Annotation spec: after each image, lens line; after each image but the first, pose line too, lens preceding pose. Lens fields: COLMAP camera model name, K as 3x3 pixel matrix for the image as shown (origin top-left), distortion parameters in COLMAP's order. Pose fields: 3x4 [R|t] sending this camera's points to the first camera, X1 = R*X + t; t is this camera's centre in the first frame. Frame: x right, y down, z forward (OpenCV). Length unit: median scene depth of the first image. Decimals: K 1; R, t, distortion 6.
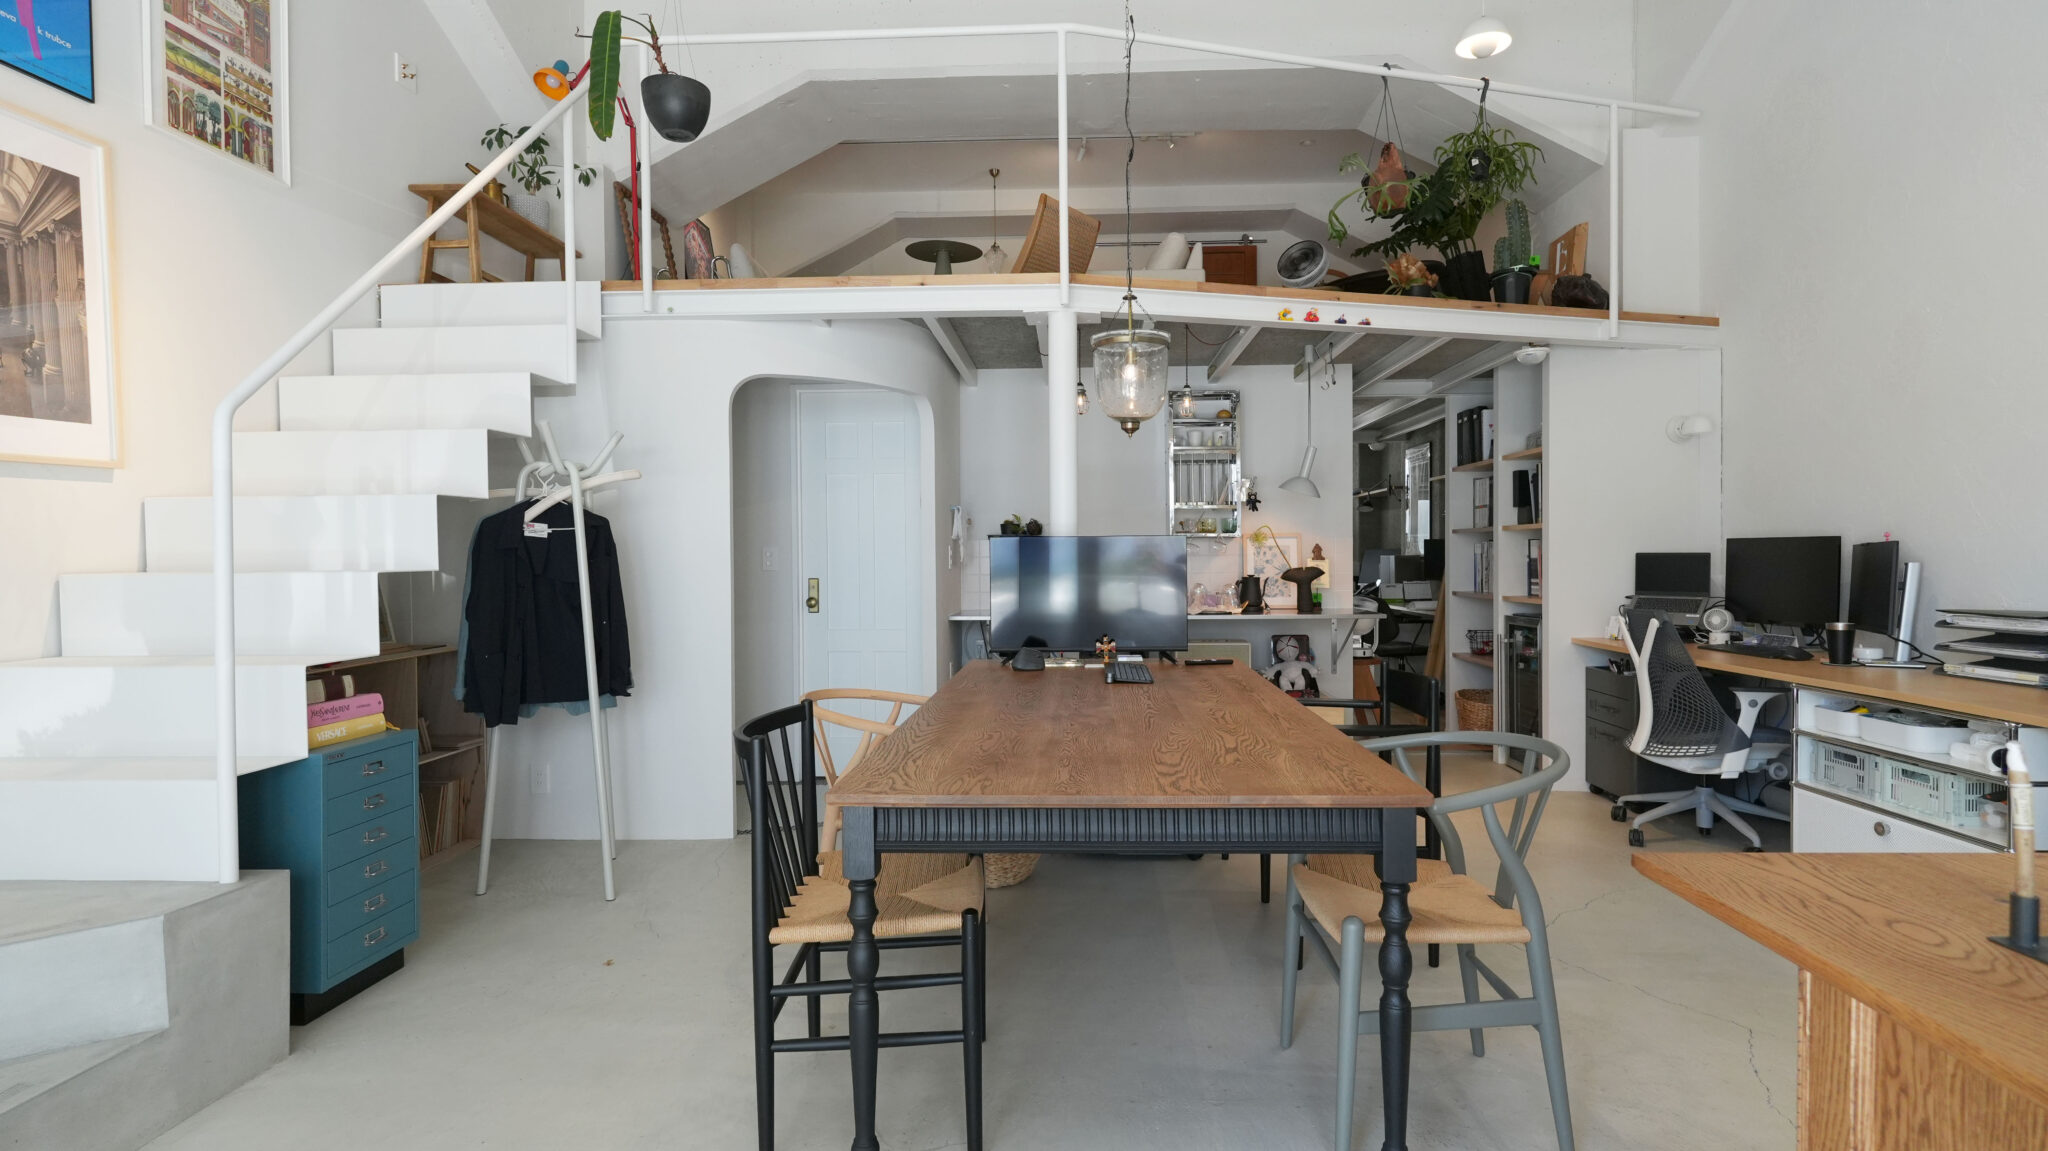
lens RADIAL K [[972.4, 0, 1024.0], [0, 972.4, 575.5], [0, 0, 1]] dist [-0.003372, 0.000073]
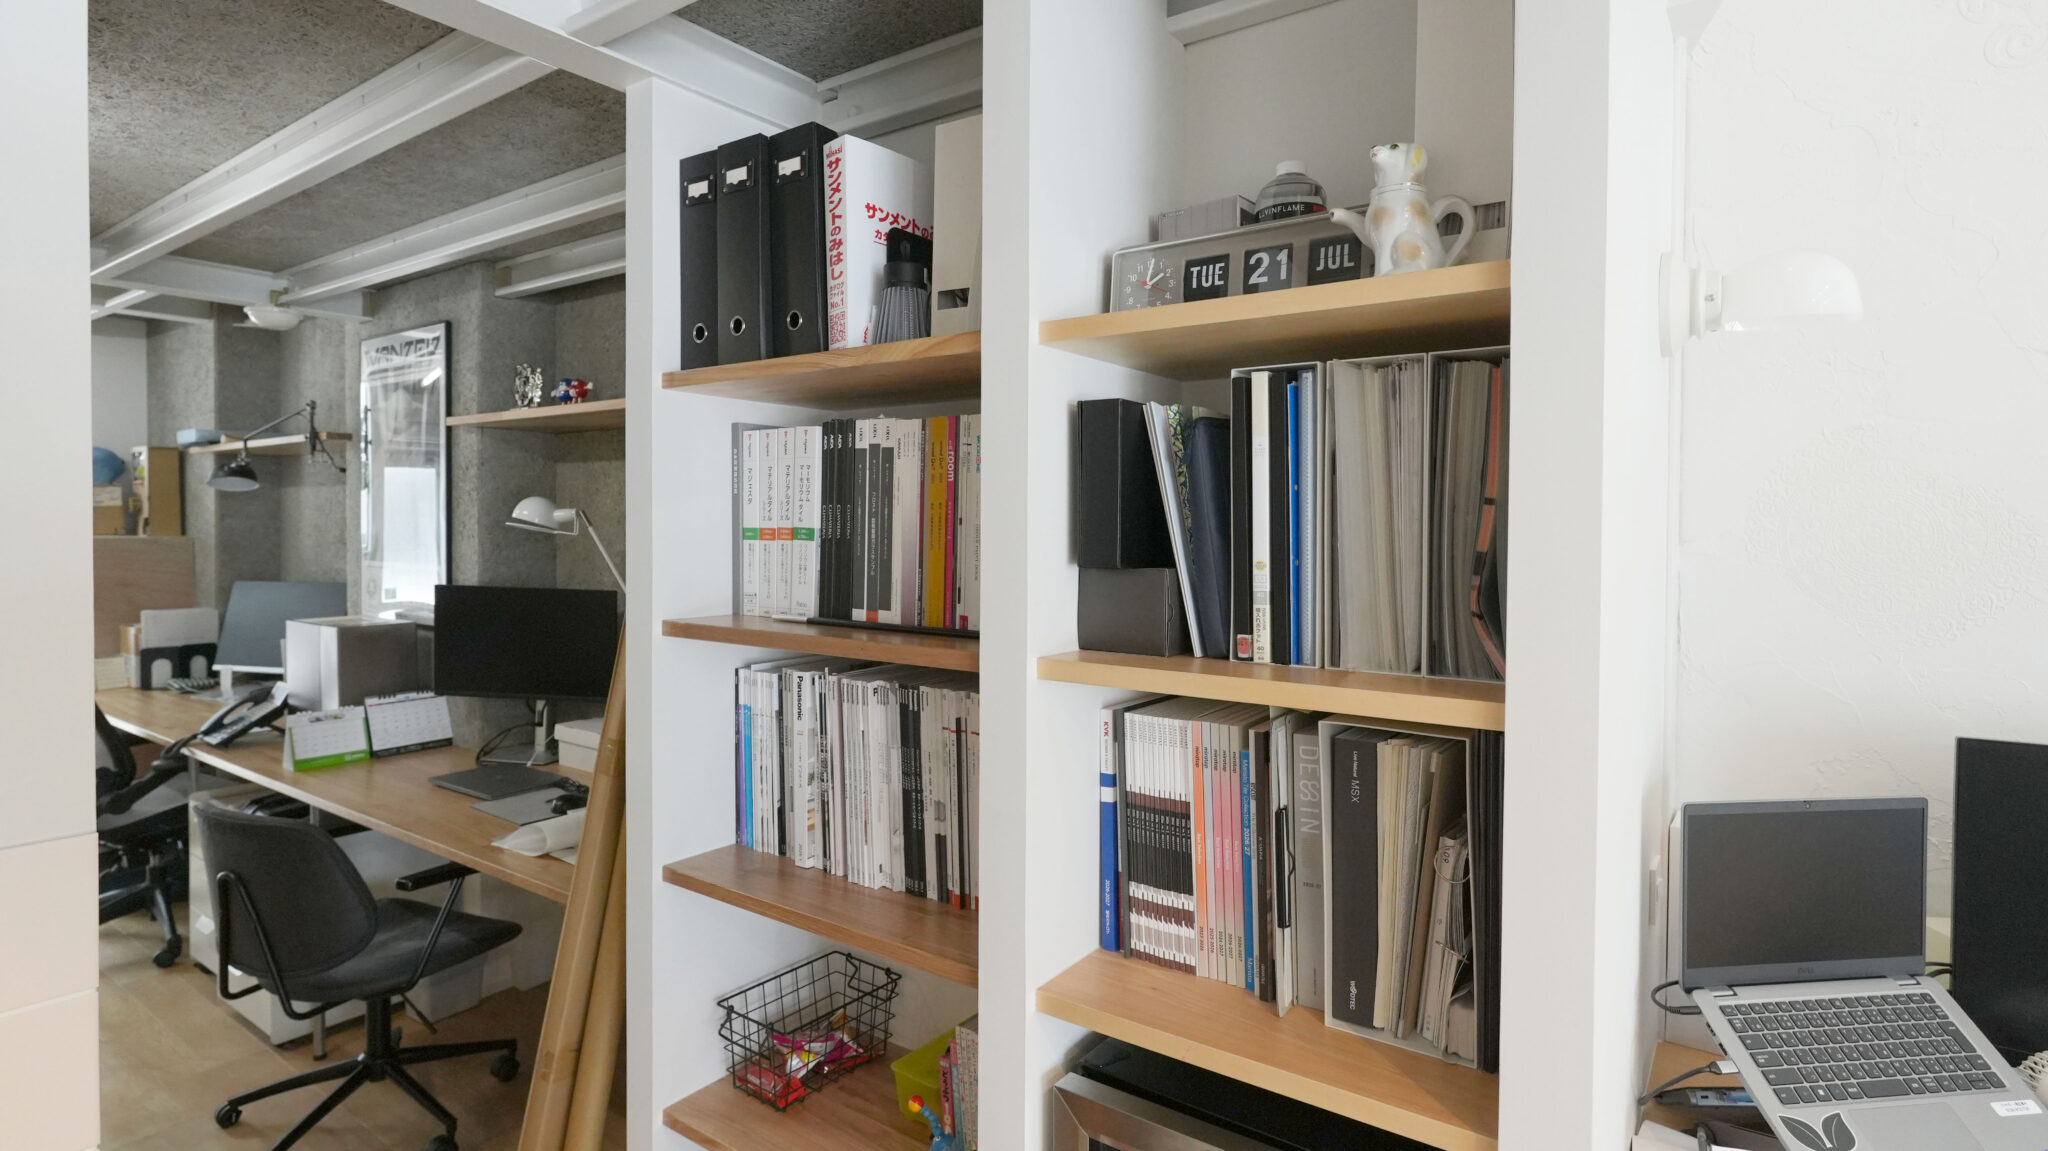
lens RADIAL K [[1031.8, 0, 1029.2], [0, 1031.8, 524.6], [0, 0, 1]] dist [-0.000414, 0.000291]
pose [[0.541549, 0.003432, 0.840662, 0.284797], [0.011503, 0.999868, -0.011492, -0.071491], [-0.840591, 0.015893, 0.541438, 0.824454]]
